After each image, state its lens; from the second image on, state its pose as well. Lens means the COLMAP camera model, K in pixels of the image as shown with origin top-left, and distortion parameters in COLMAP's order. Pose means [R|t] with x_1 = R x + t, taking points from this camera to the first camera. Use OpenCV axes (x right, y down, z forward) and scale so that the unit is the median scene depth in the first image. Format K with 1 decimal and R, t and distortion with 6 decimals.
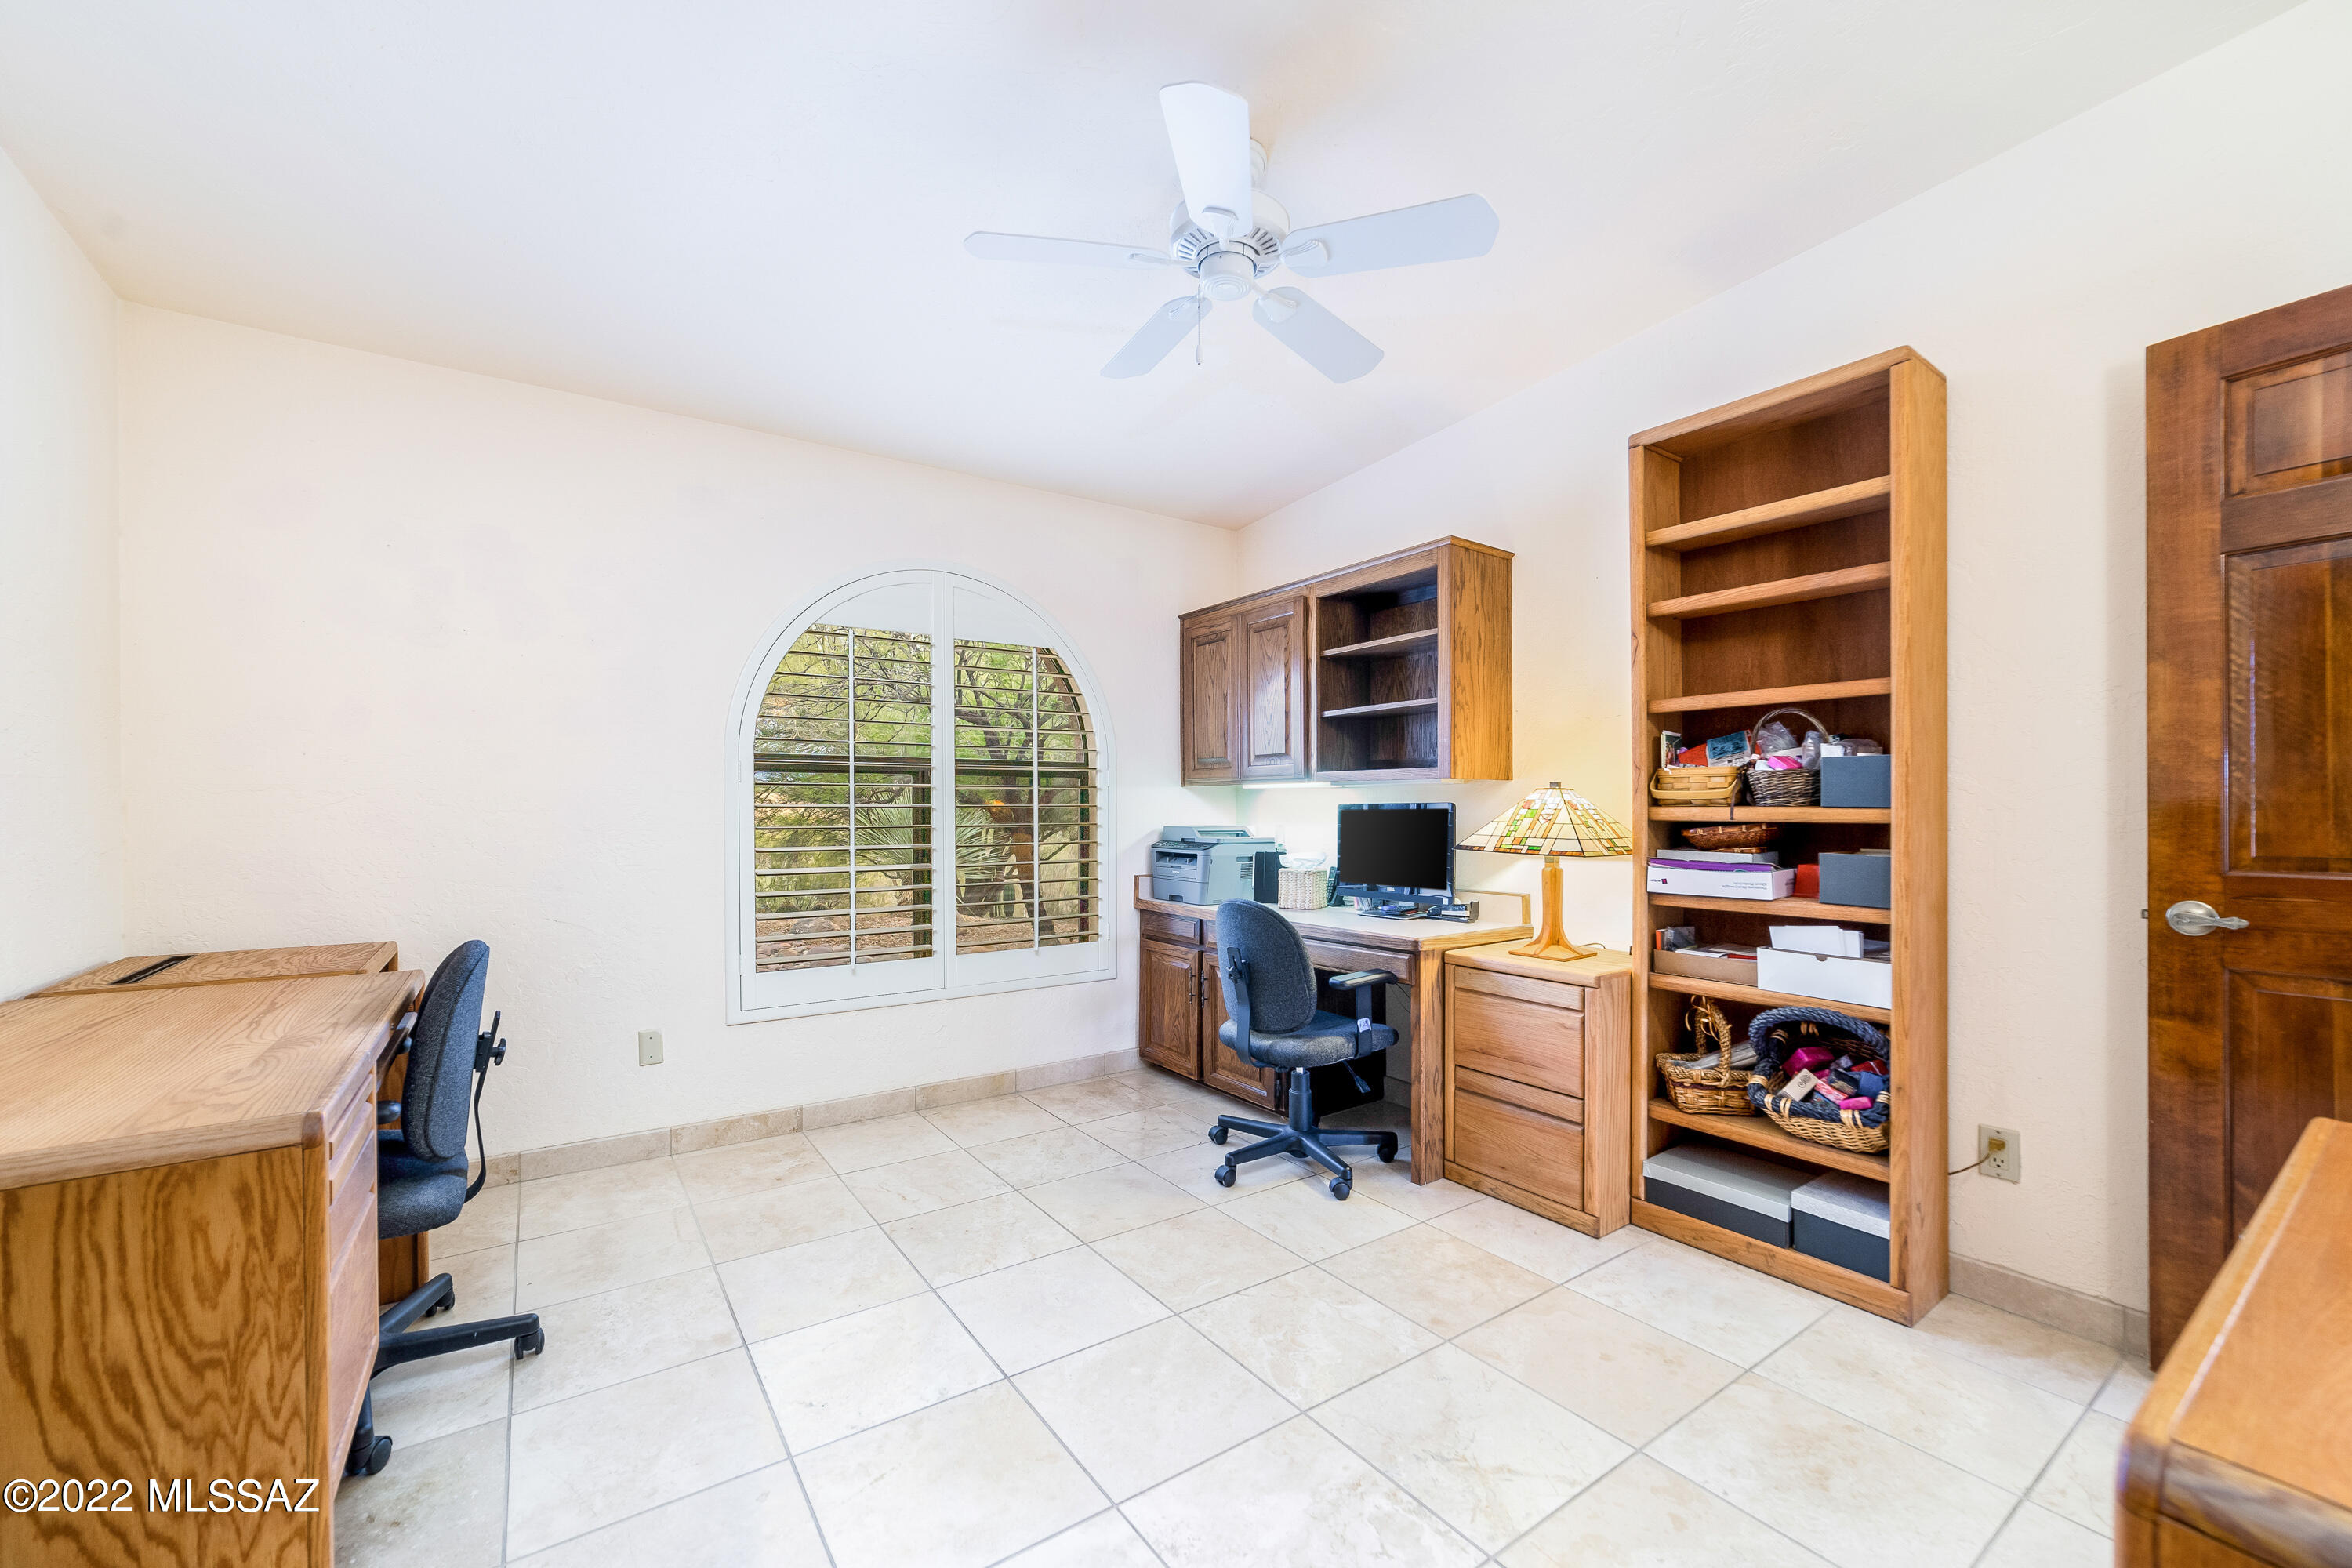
lens RADIAL K [[936.7, 0, 1161.0], [0, 936.7, 819.1], [0, 0, 1]] dist [-0.023192, 0.008826]
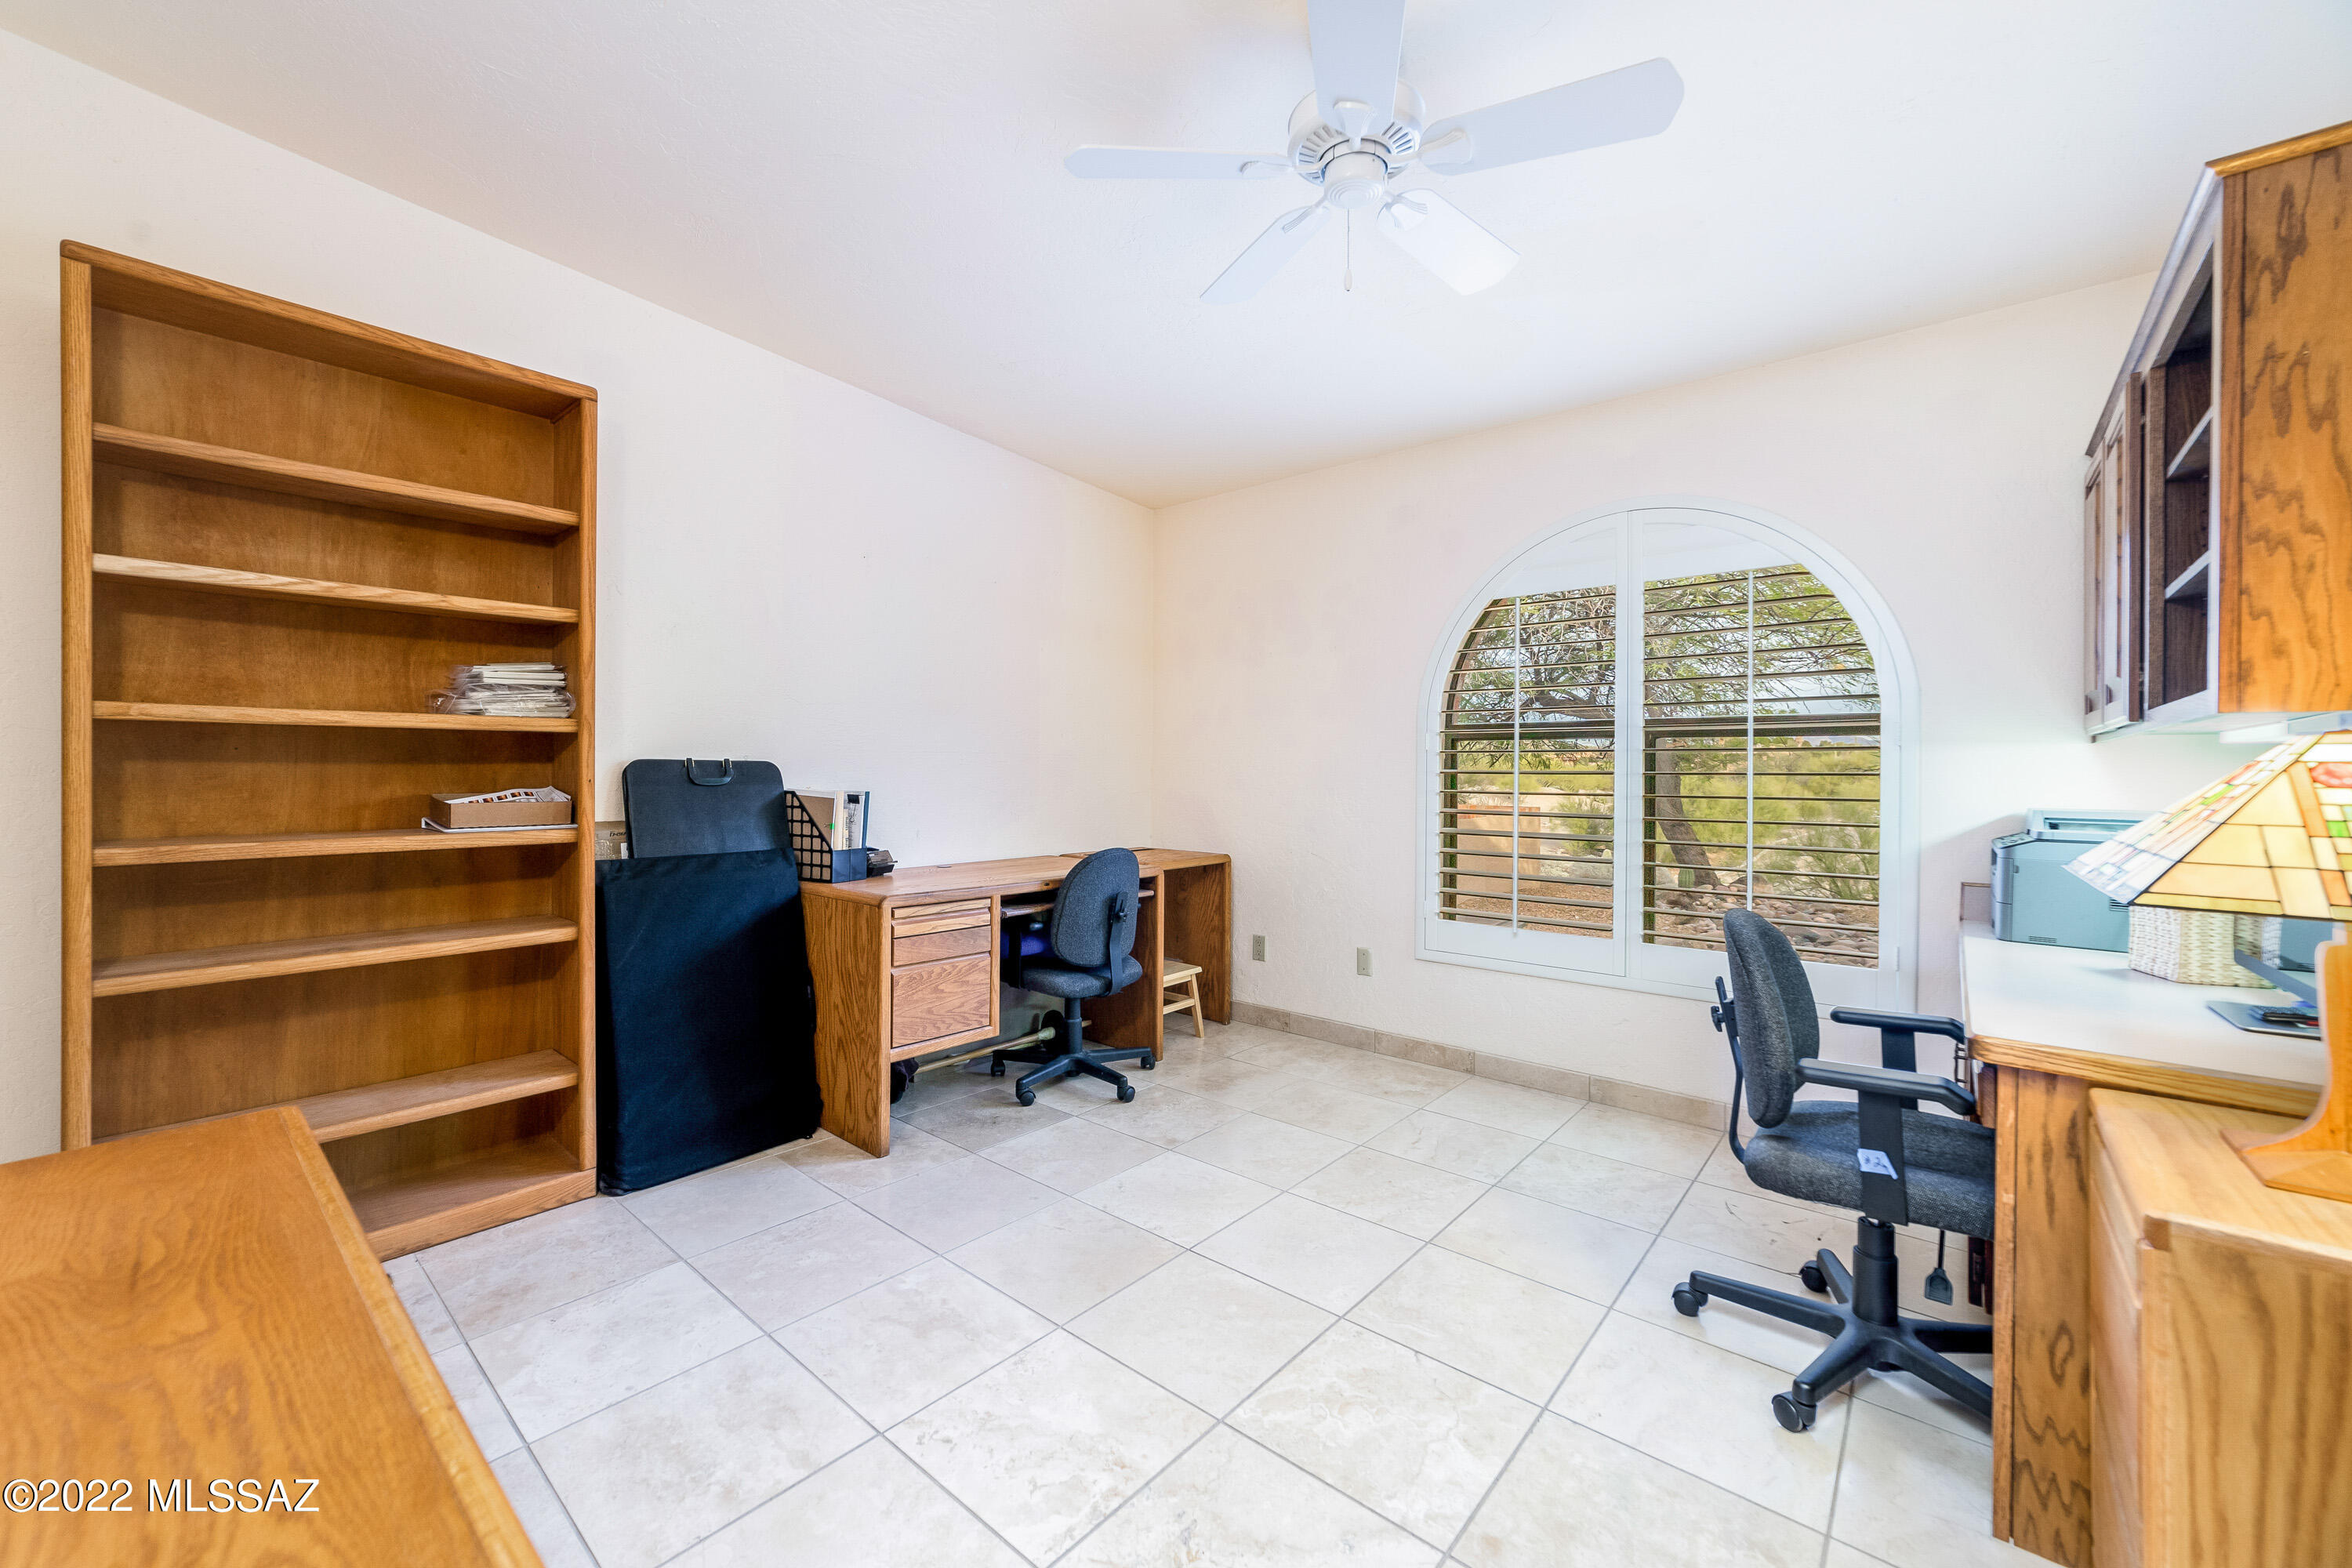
lens RADIAL K [[936.7, 0, 1171.6], [0, 936.7, 768.9], [0, 0, 1]] dist [-0.023192, 0.008826]
pose [[0.246324, -0.001463, -0.969186, 0.627053], [-0.019141, 0.999796, -0.006374, -0.004301], [0.968998, 0.020121, 0.246246, 0.427565]]
